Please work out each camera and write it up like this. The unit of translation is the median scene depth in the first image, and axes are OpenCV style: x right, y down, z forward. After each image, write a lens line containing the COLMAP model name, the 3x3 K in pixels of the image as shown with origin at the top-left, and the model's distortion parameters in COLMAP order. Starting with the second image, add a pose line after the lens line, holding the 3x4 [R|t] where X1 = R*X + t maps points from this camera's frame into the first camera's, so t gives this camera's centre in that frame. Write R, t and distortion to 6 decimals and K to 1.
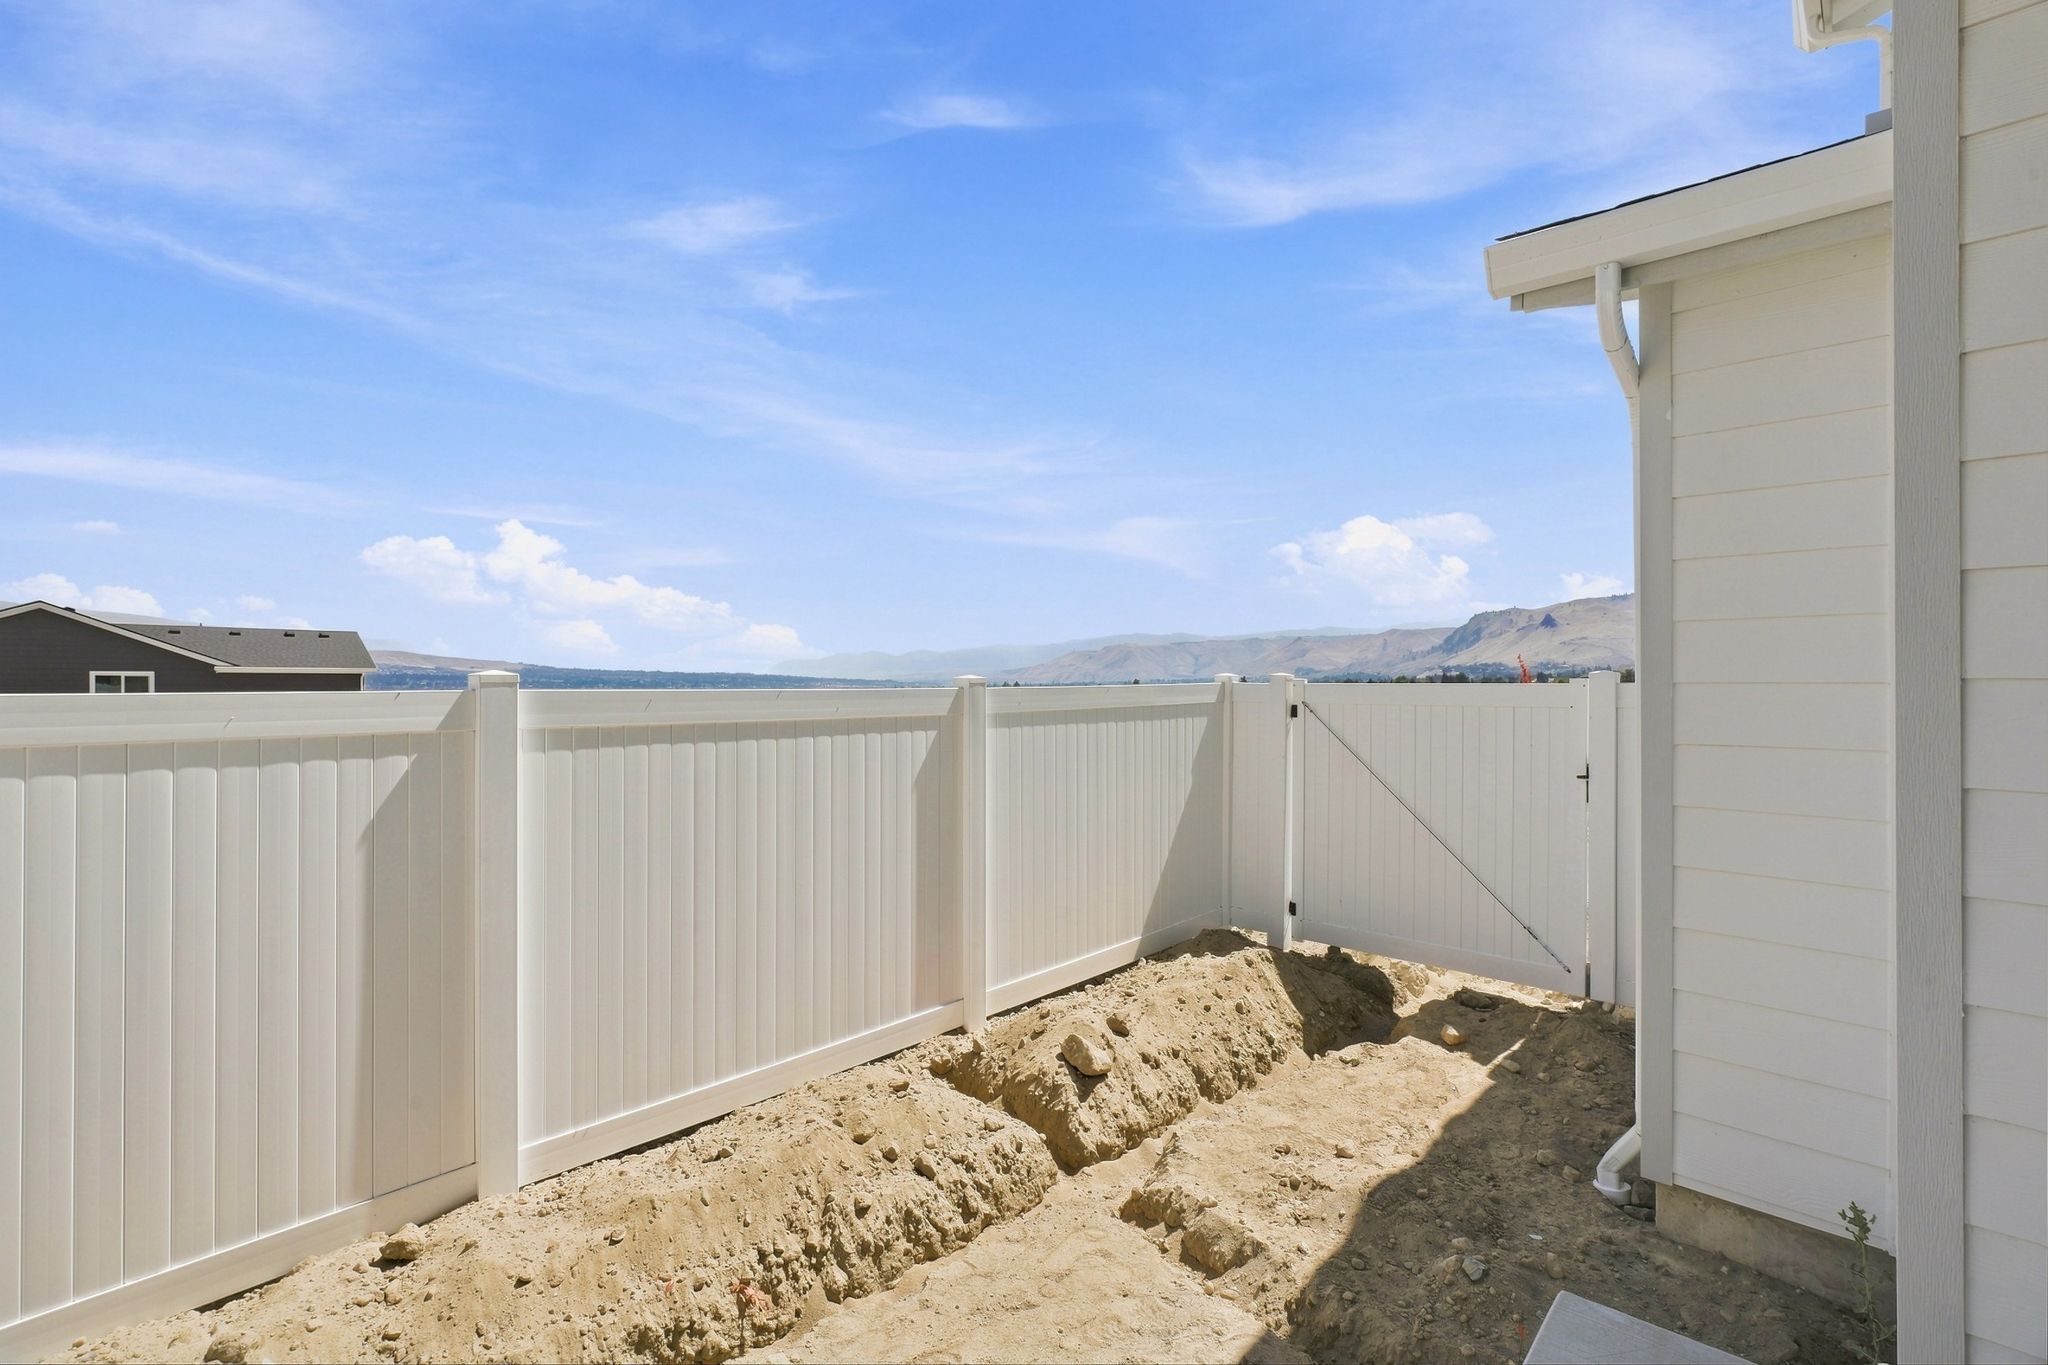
lens RADIAL K [[906.9, 0, 1019.5], [0, 906.9, 685.1], [0, 0, 1]] dist [-0.014766, 0.007062]
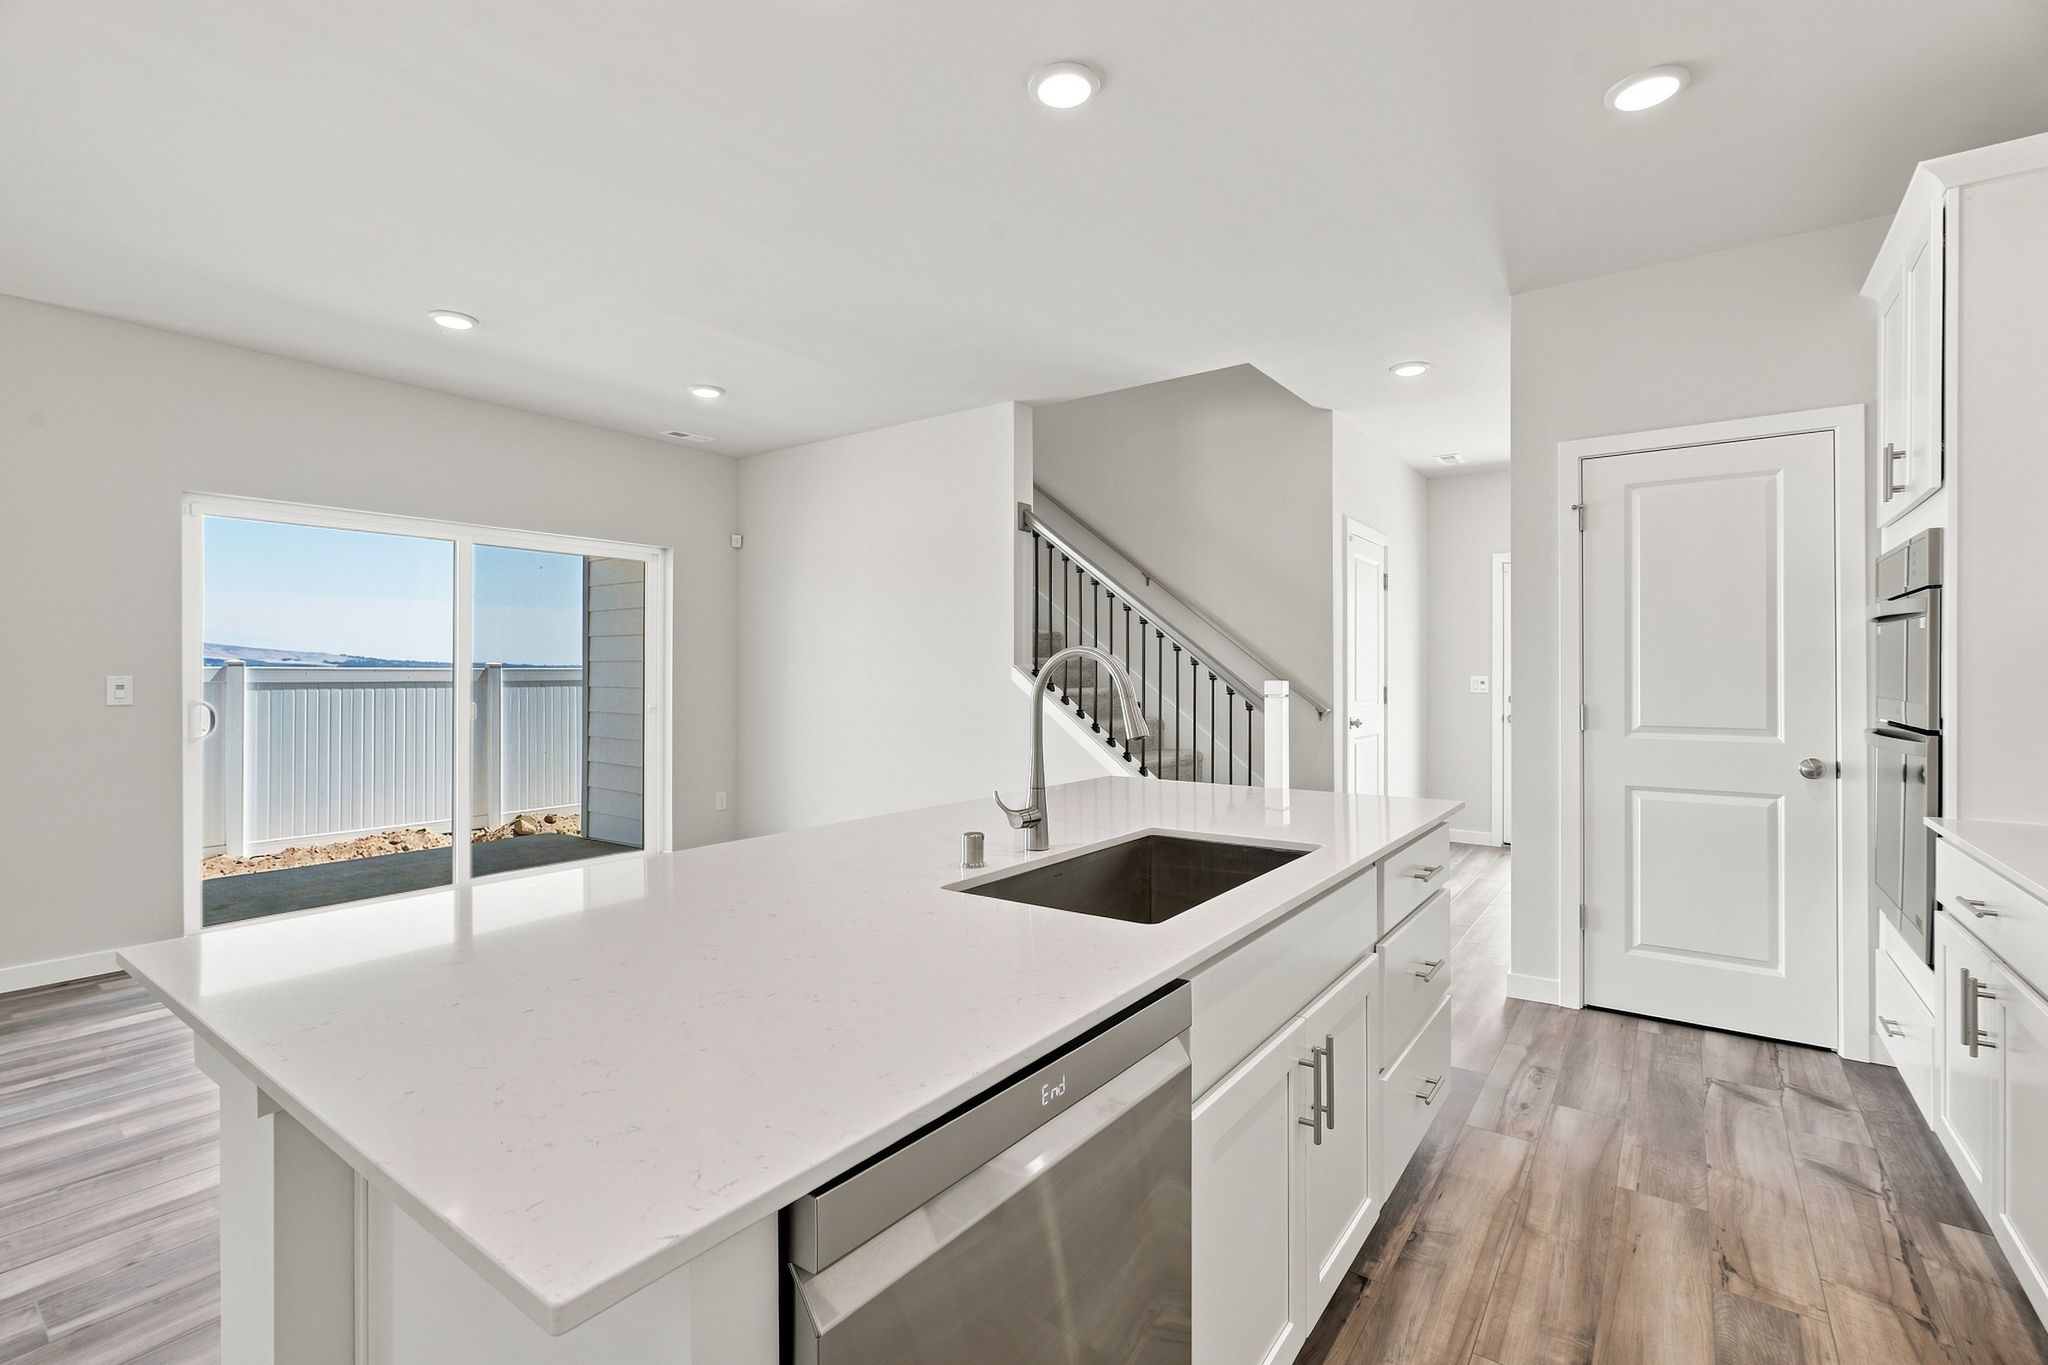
lens RADIAL K [[912.0, 0, 1014.6], [0, 912.0, 669.8], [0, 0, 1]] dist [-0.016132, 0.007142]
pose [[0.990985, 0.001001, 0.133970, 1.053974], [-0.000141, 0.999979, -0.006430, 0.026198], [-0.133974, 0.006353, 0.990965, -1.531484]]
